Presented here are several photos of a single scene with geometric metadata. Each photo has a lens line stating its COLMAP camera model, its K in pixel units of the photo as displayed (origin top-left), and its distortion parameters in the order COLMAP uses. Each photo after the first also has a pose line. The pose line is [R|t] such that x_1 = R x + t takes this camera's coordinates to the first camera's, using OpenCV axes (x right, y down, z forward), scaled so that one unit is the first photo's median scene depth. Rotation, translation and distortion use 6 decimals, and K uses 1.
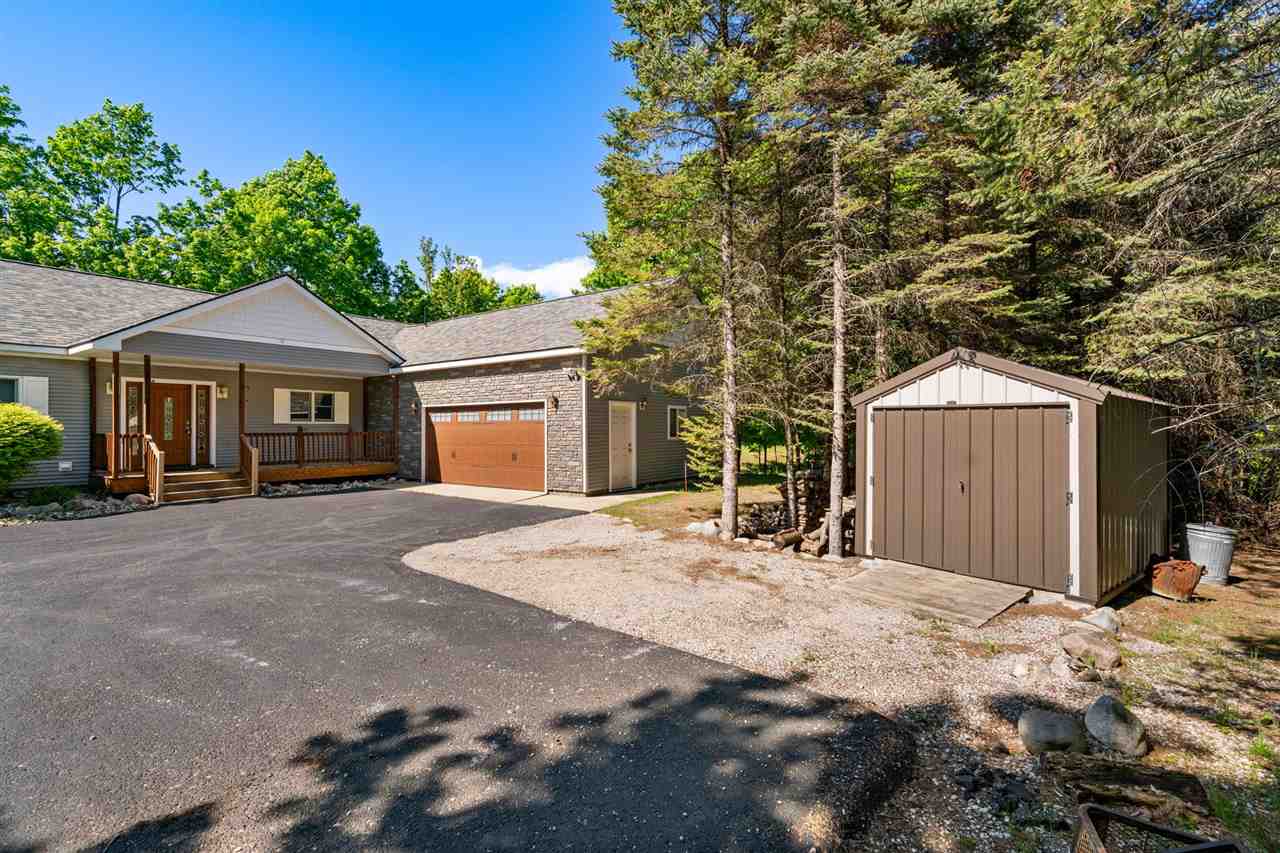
lens RADIAL K [[577.8, 0, 640.7], [0, 577.8, 423.5], [0, 0, 1]] dist [0.001006, 0.000276]
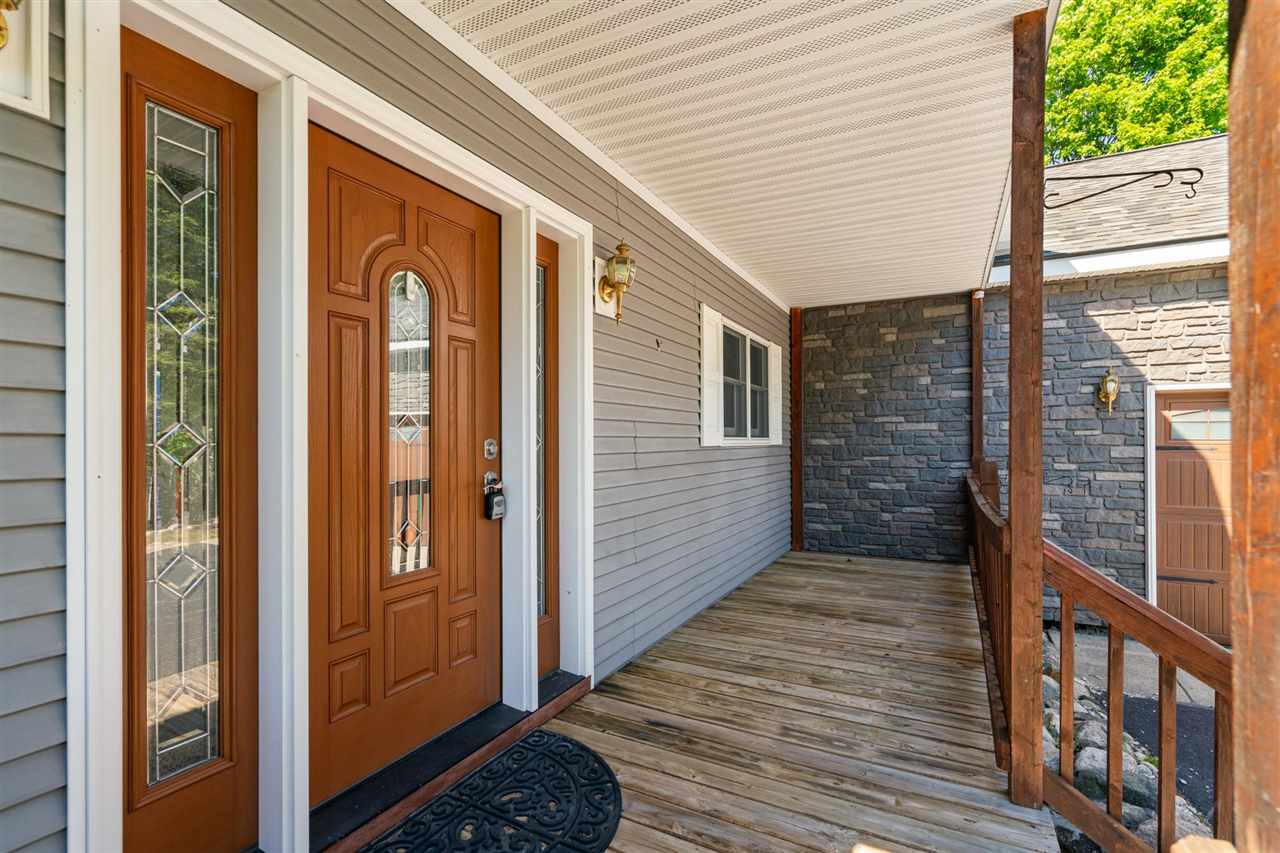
lens RADIAL K [[577.8, 0, 643.7], [0, 577.8, 434.2], [0, 0, 1]] dist [0.001006, 0.000276]
pose [[0.988554, 0.002684, 0.150841, -0.722440], [-0.002092, 0.999989, -0.004085, -0.004556], [-0.150850, 0.003723, 0.988550, 0.787912]]
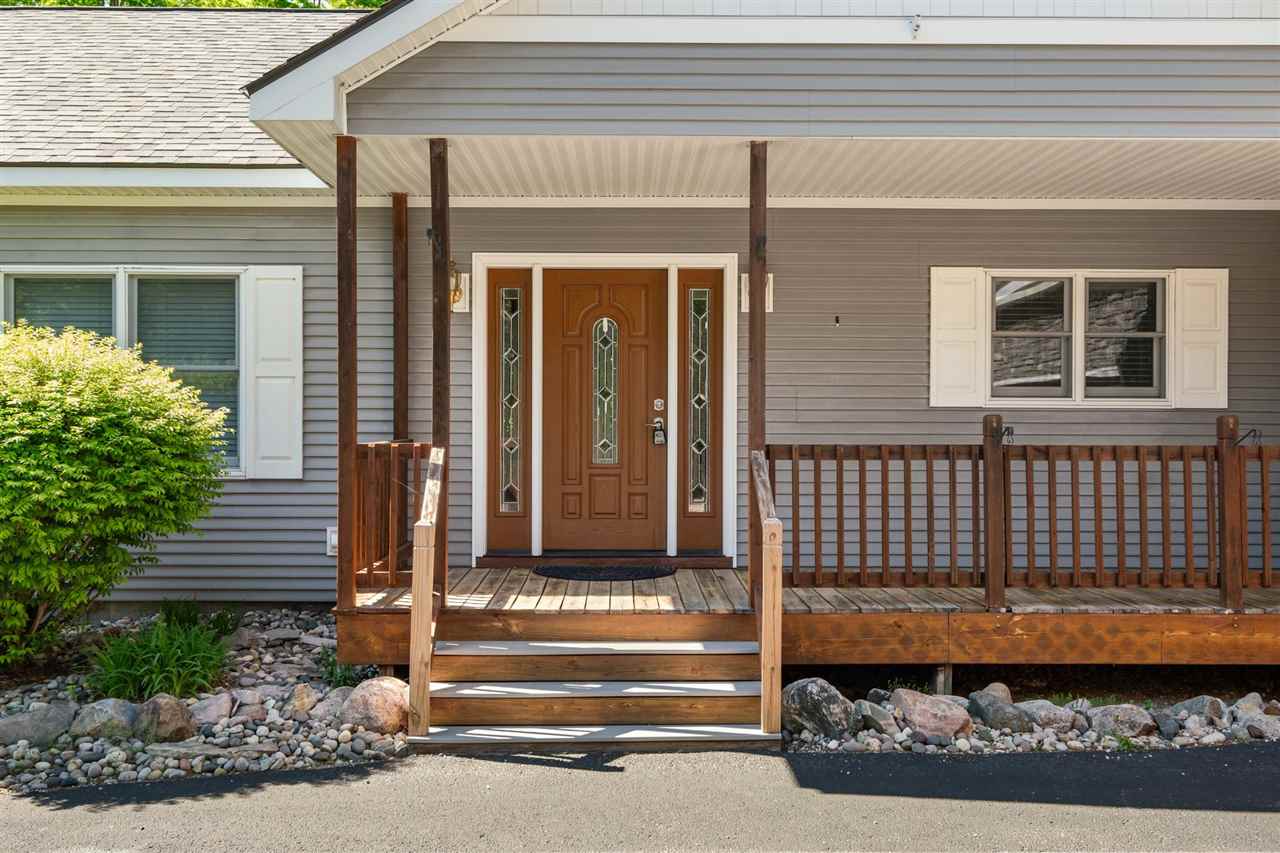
lens RADIAL K [[1206.0, 0, 639.8], [0, 1206.0, 422.8], [0, 0, 1]] dist [-0.011383, 0.000000]
pose [[0.588253, -0.001299, -0.808676, -0.293569], [-0.000993, 0.999997, -0.002328, 0.008505], [0.808676, 0.002172, 0.588250, 0.608815]]
